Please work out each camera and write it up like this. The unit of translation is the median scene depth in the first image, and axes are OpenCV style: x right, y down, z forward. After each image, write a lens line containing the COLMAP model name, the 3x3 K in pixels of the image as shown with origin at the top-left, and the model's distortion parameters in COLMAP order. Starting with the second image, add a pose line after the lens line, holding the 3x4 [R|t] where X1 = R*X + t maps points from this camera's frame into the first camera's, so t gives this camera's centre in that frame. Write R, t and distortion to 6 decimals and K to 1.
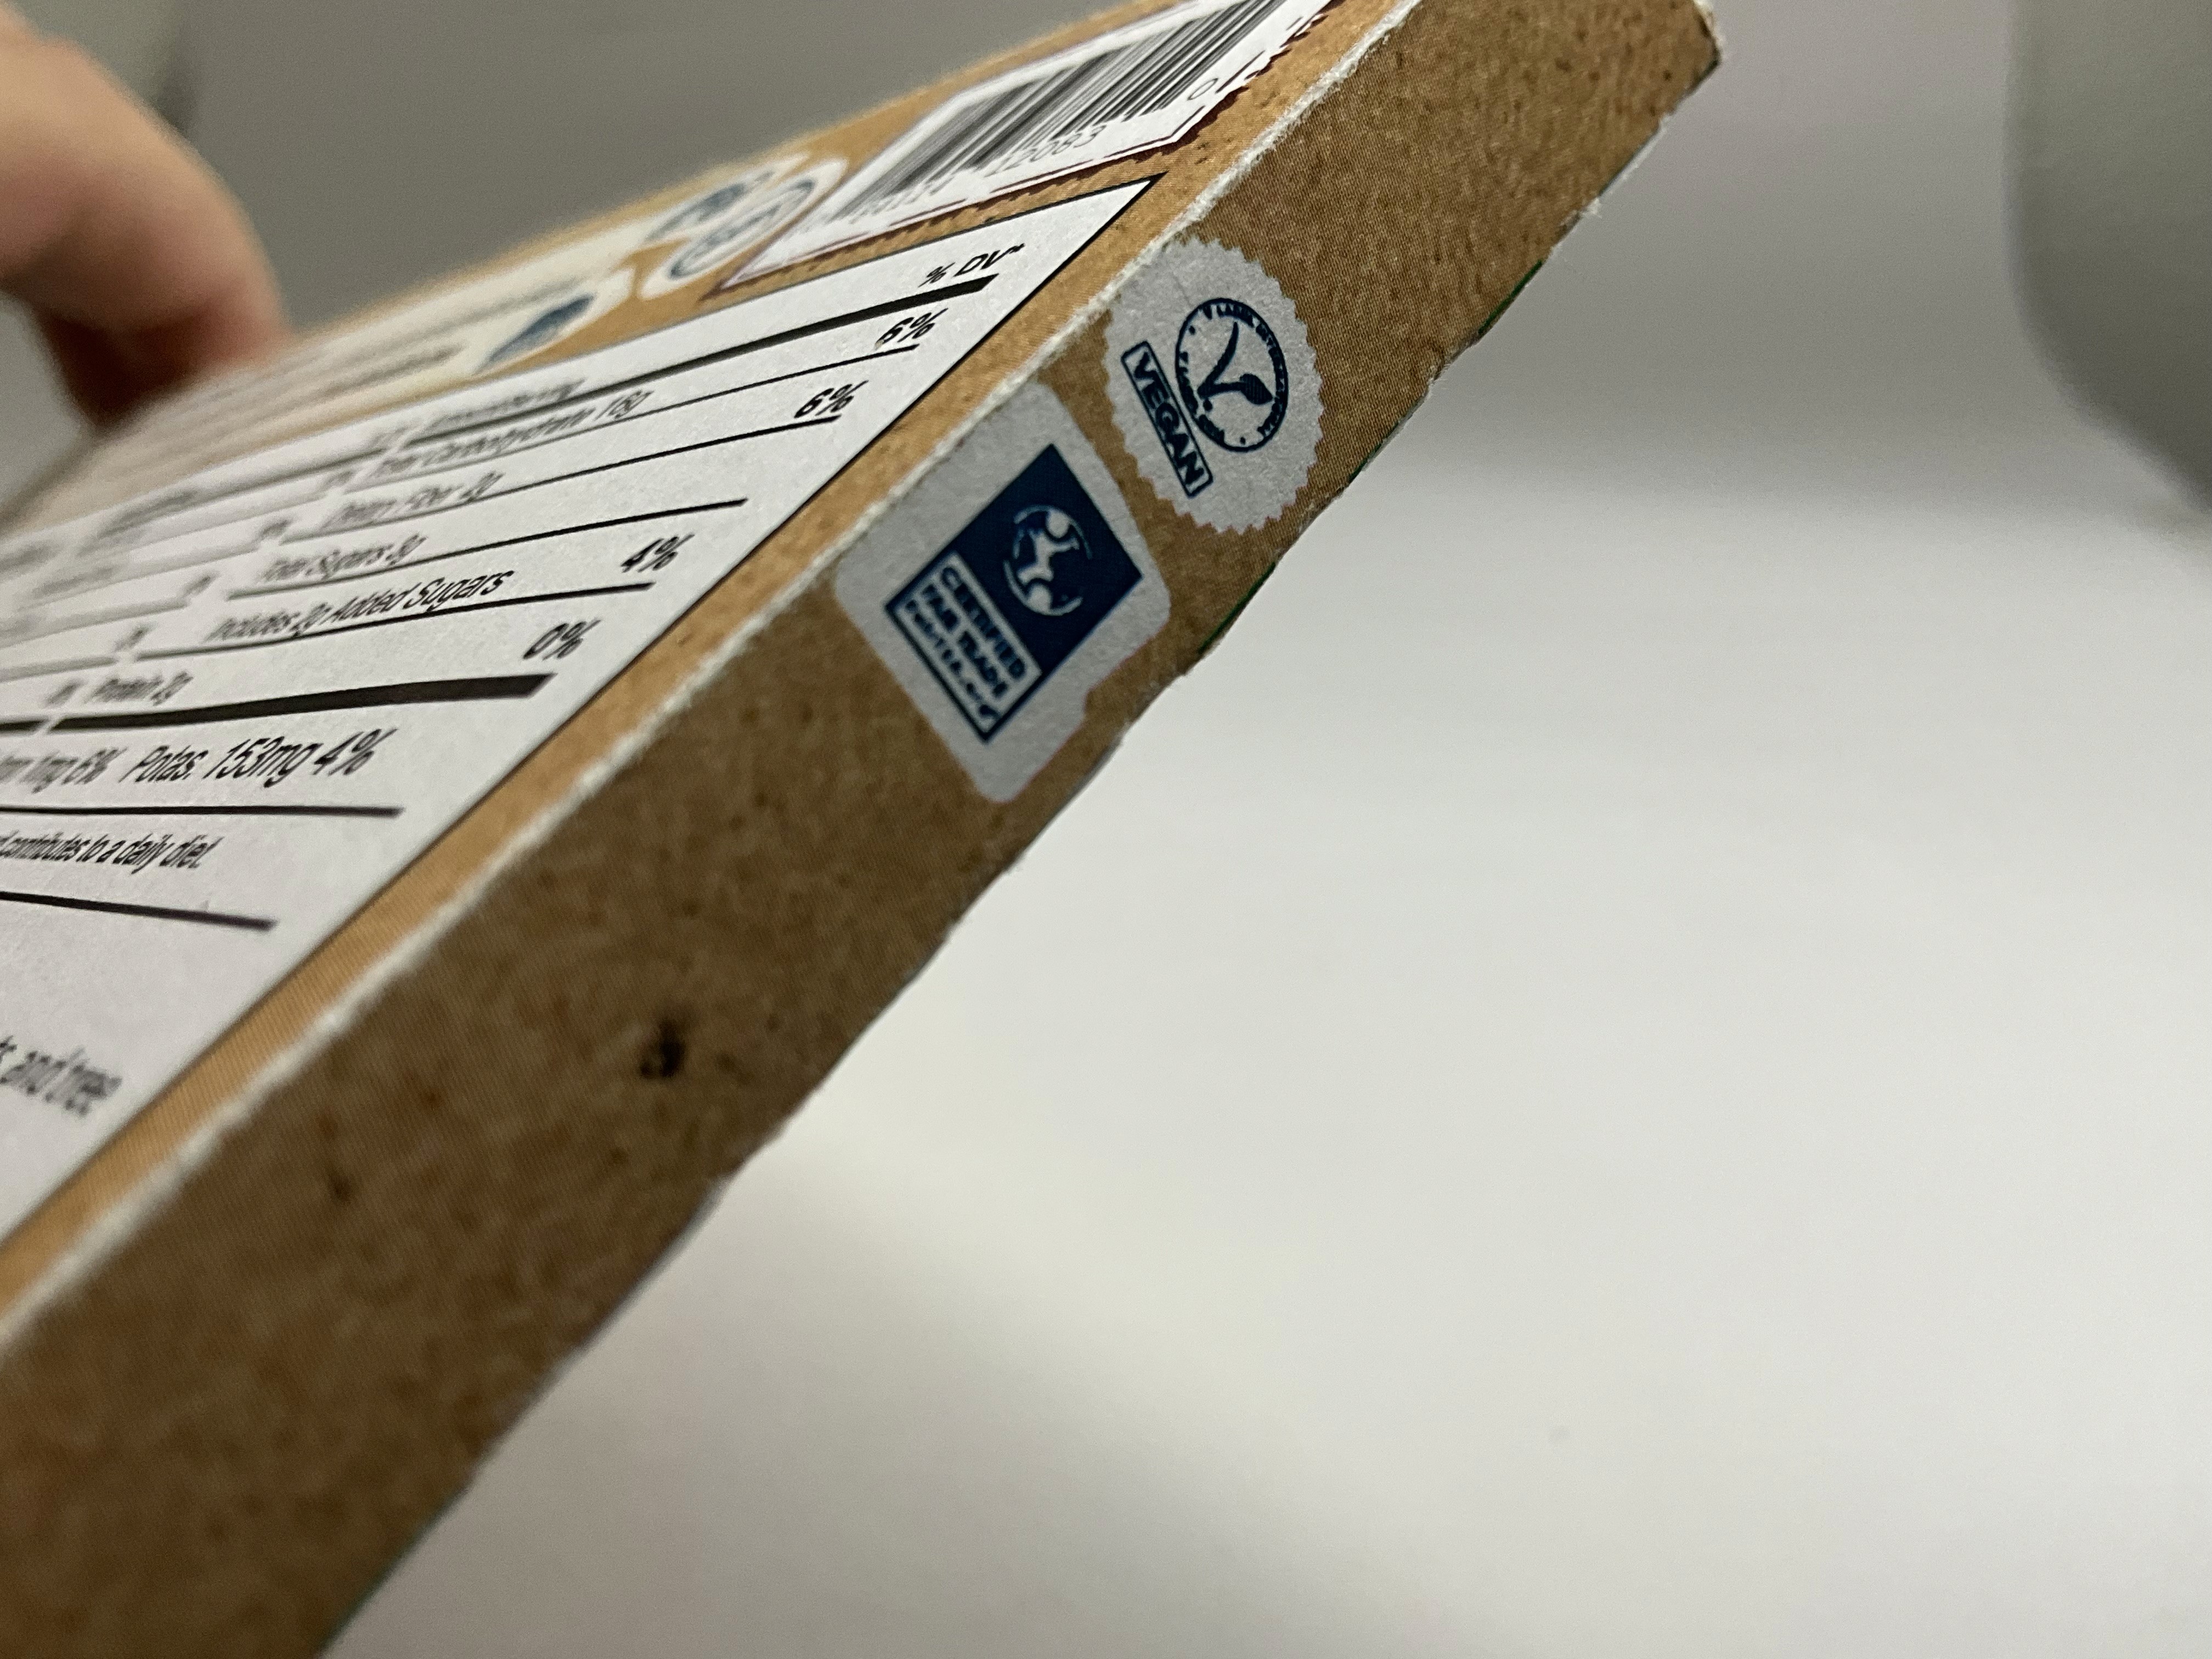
lens RADIAL K [[1970.4, 0, 1106.0], [0, 1970.4, 829.5], [0, 0, 1]] dist [0.084647, -0.273534]
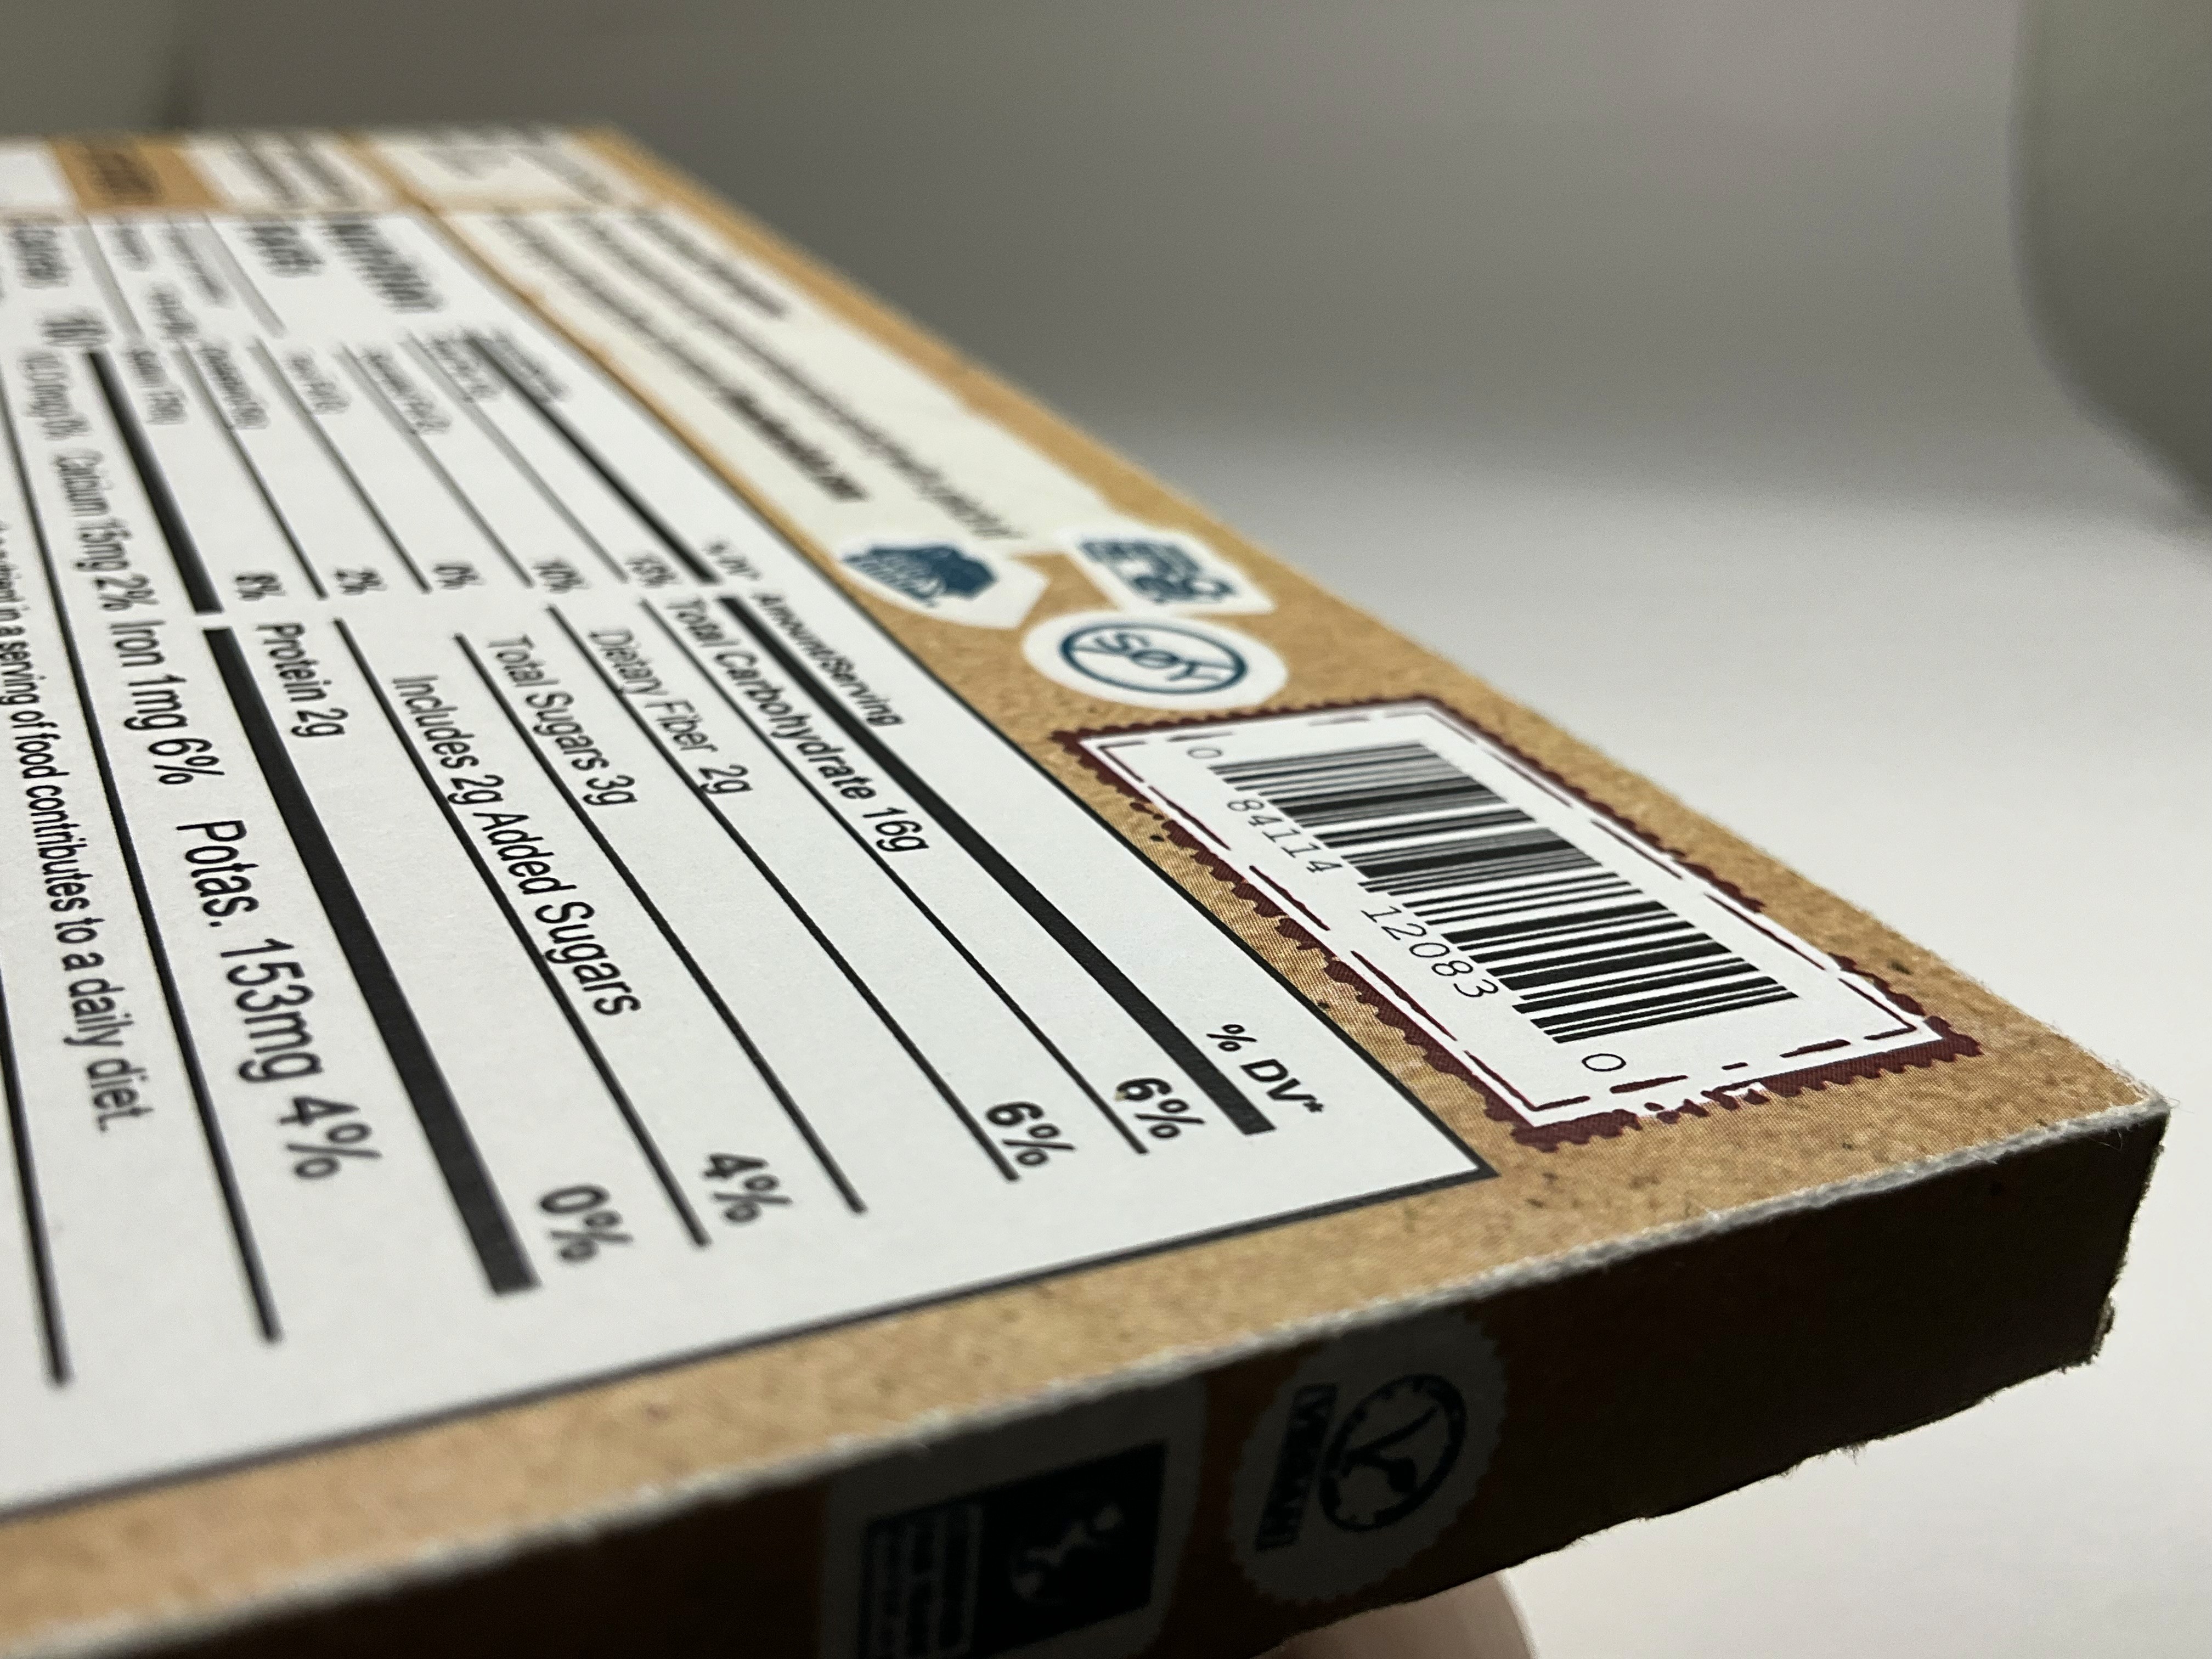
lens RADIAL K [[1970.4, 0, 1106.0], [0, 1970.4, 829.5], [0, 0, 1]] dist [0.084647, -0.273534]
pose [[0.748997, 0.660958, -0.046253, -0.147357], [-0.662253, 0.748979, -0.021229, -0.292217], [0.020611, 0.046532, 0.998704, 0.116966]]
